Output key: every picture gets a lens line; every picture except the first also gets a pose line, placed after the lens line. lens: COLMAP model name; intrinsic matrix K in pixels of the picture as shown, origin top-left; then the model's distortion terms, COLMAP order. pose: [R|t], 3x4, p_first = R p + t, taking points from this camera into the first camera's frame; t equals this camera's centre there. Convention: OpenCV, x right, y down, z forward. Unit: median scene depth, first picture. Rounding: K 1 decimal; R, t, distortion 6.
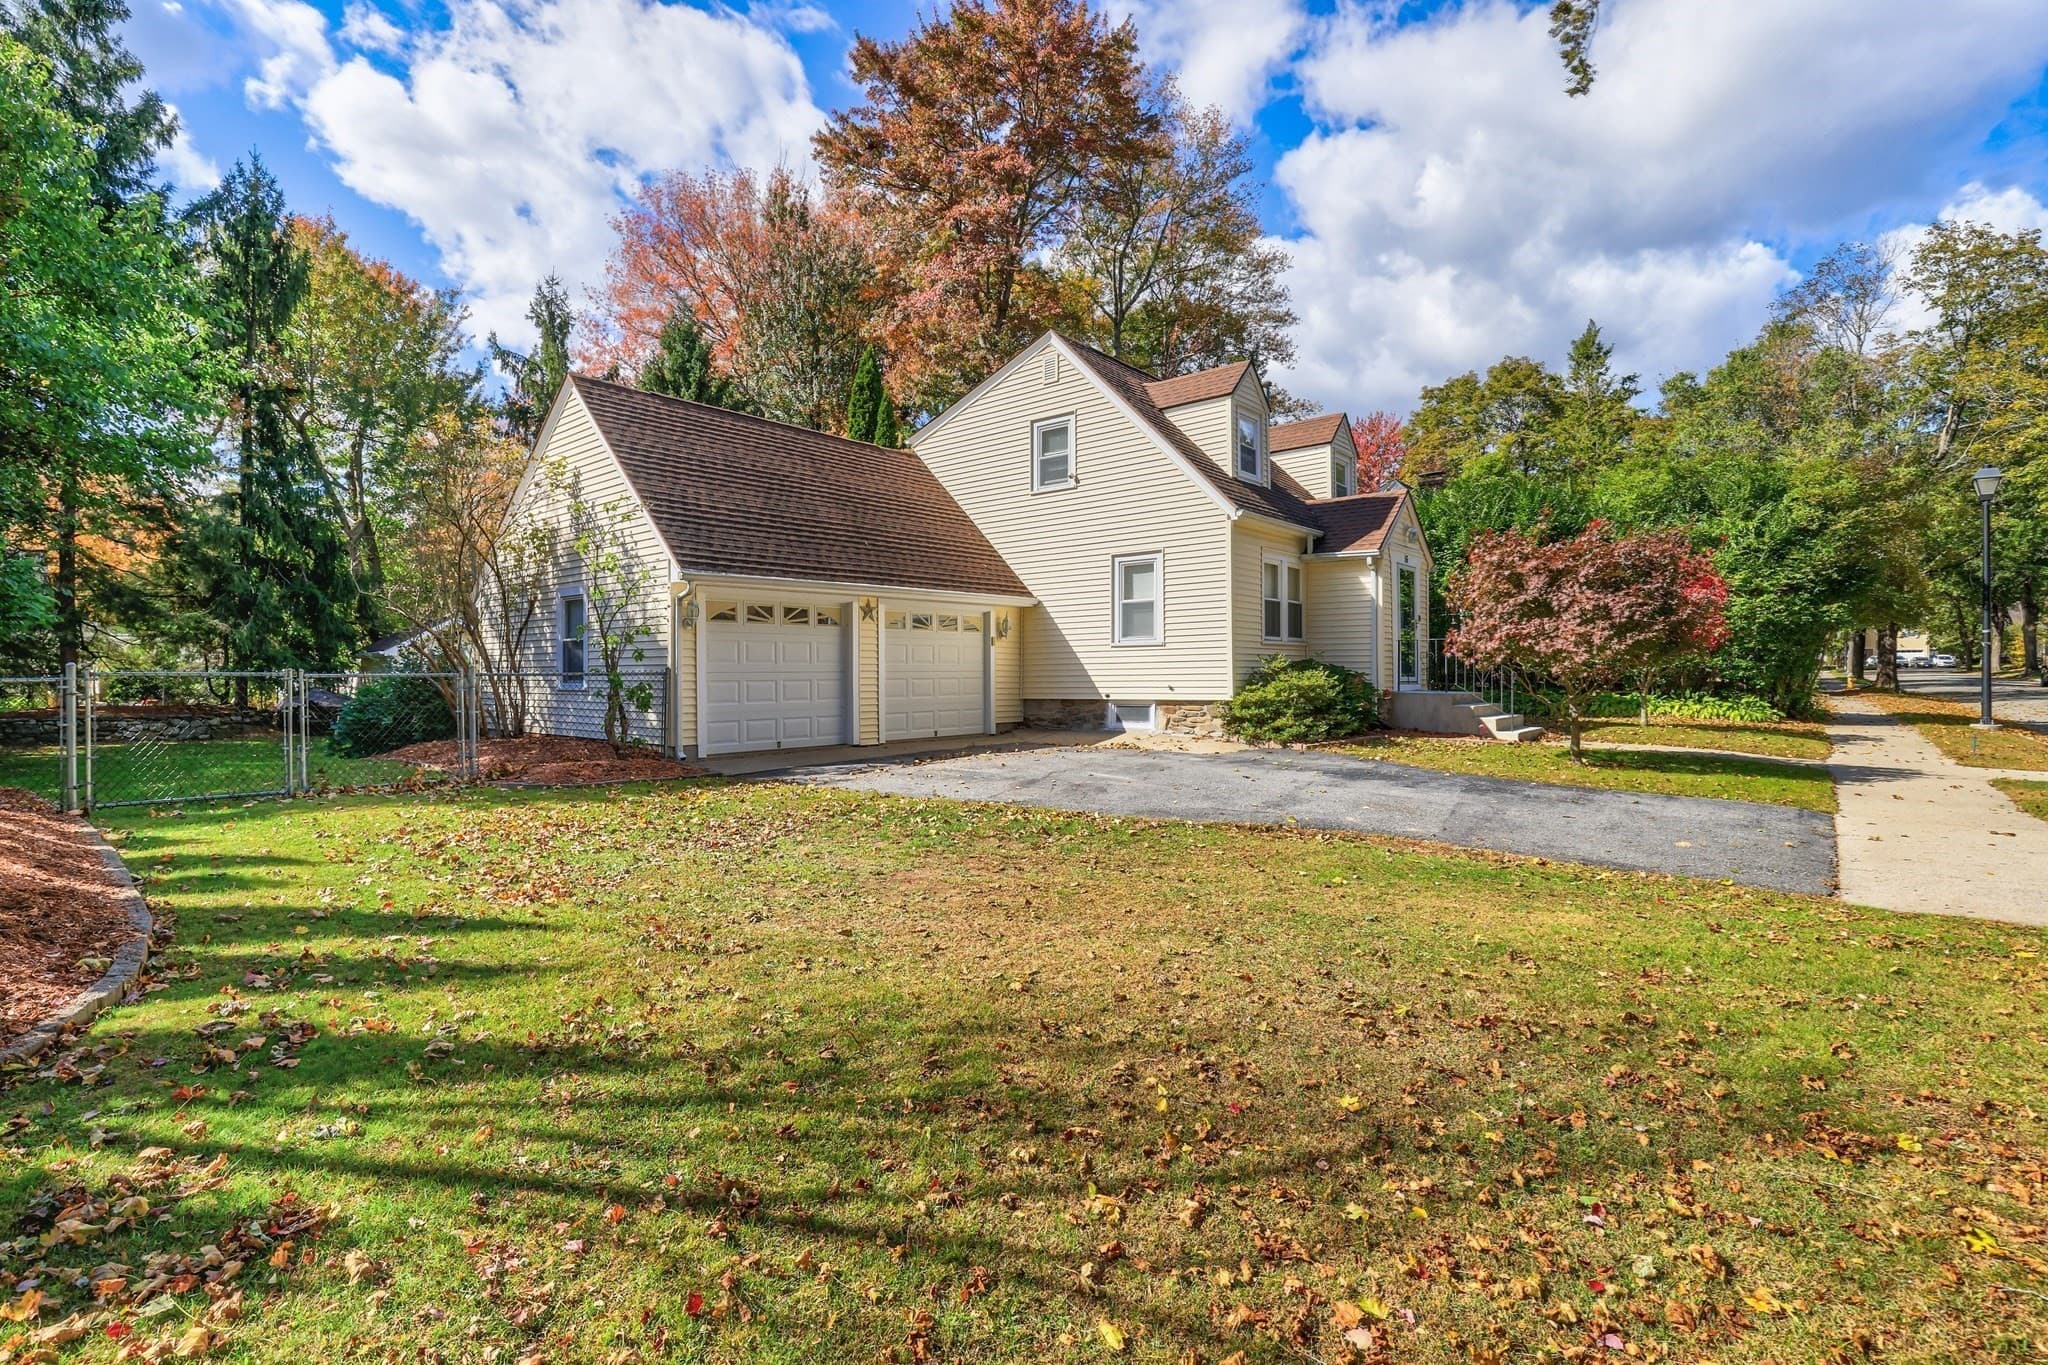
lens RADIAL K [[970.9, 0, 1017.6], [0, 970.9, 673.6], [0, 0, 1]] dist [-0.019776, -0.000371]
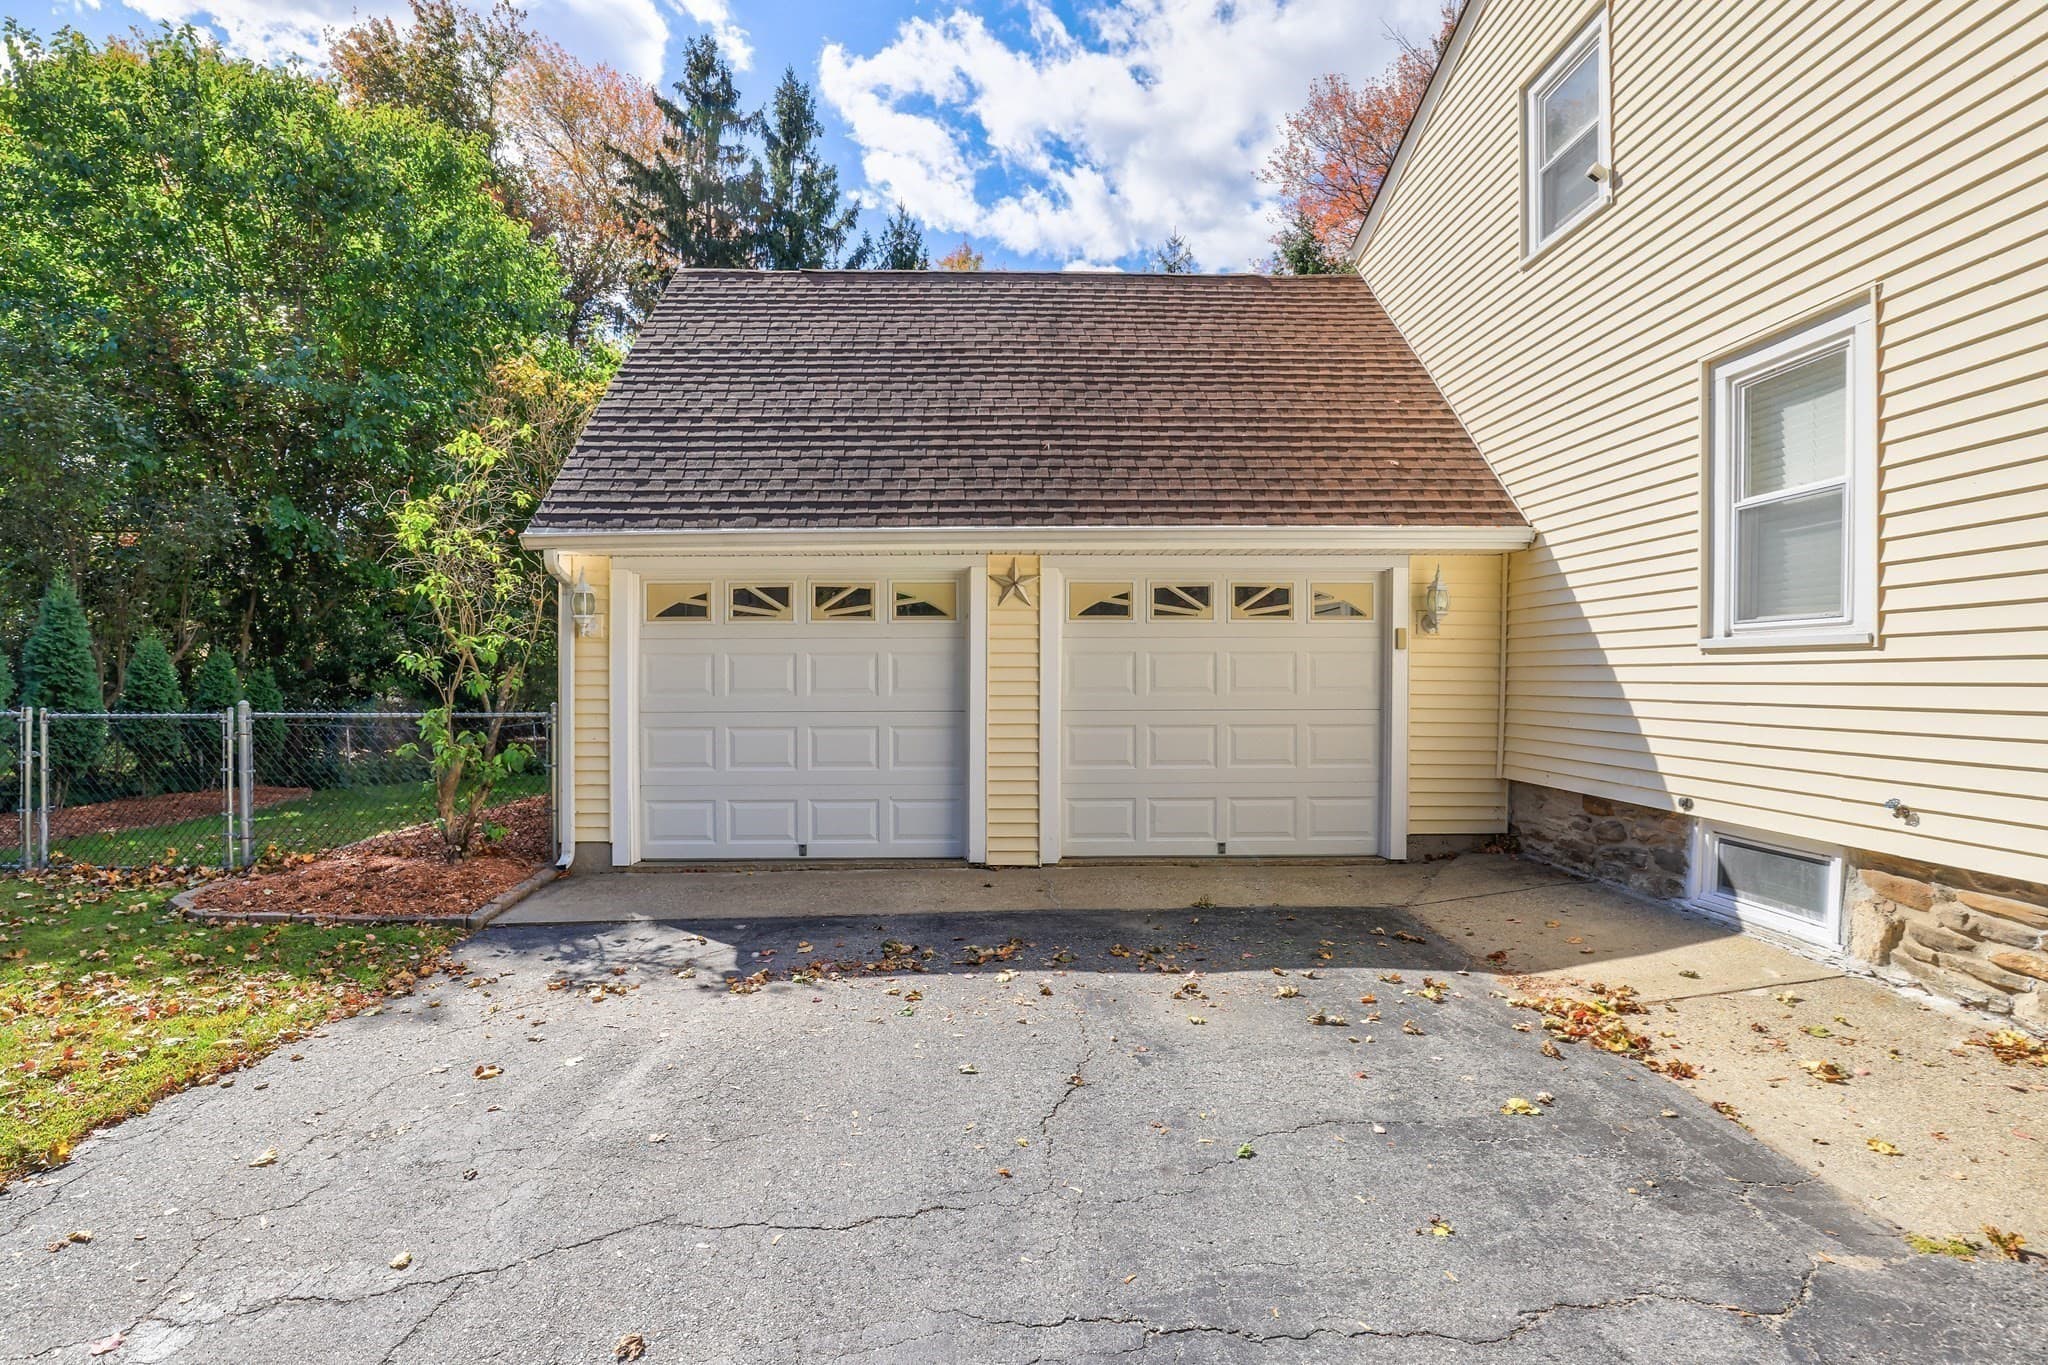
lens RADIAL K [[970.9, 0, 984.3], [0, 970.9, 665.8], [0, 0, 1]] dist [-0.019776, -0.000371]
pose [[0.656082, 0.000213, -0.754689, 0.172590], [-0.002675, 0.999994, -0.002043, -0.020614], [0.754685, 0.003359, 0.656079, 0.593731]]
